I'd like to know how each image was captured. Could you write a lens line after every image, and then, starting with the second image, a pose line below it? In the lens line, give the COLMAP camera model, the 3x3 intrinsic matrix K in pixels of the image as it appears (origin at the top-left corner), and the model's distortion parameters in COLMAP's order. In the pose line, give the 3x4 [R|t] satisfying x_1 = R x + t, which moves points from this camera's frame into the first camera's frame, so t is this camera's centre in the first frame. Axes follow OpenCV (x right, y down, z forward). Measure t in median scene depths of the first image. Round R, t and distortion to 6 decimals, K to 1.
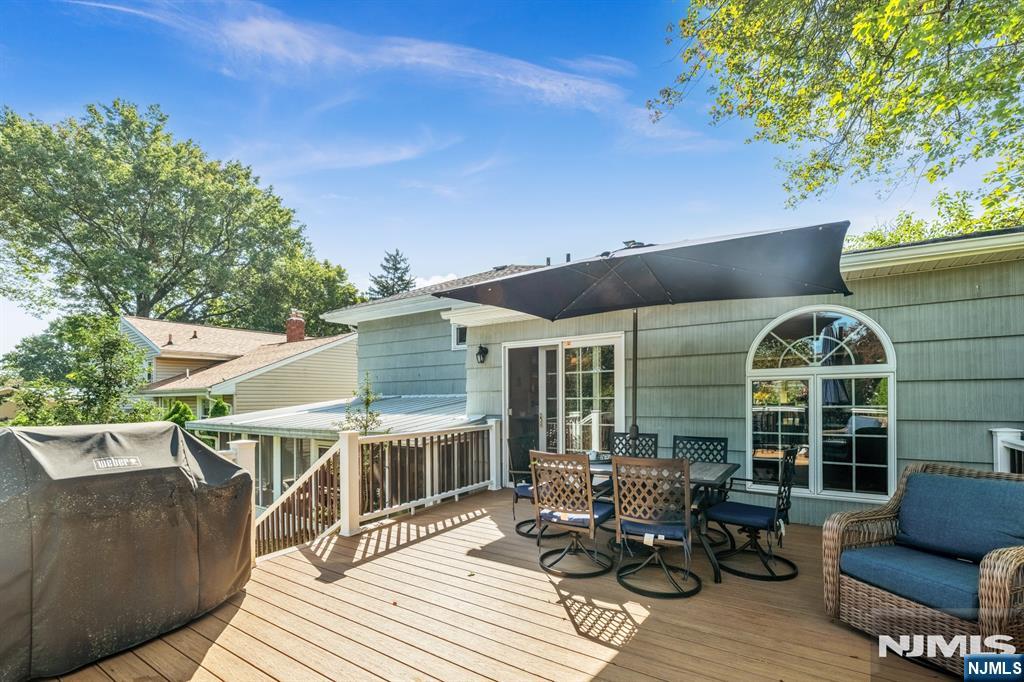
lens RADIAL K [[446.0, 0, 511.3], [0, 446.0, 398.9], [0, 0, 1]] dist [-0.000523, -0.000070]
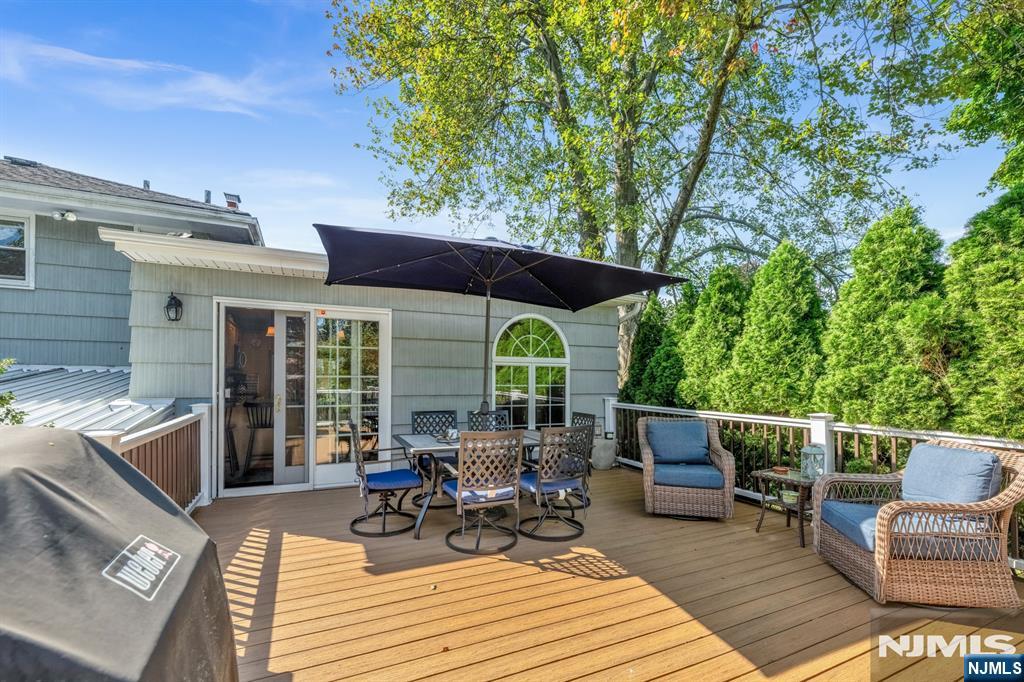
lens RADIAL K [[432.1, 0, 509.5], [0, 432.1, 380.4], [0, 0, 1]] dist [0.001397, 0.000034]
pose [[0.533549, 0.008408, 0.845727, -0.510043], [-0.012730, 0.999917, -0.001910, 0.005457], [-0.845673, -0.009747, 0.533612, 0.328655]]
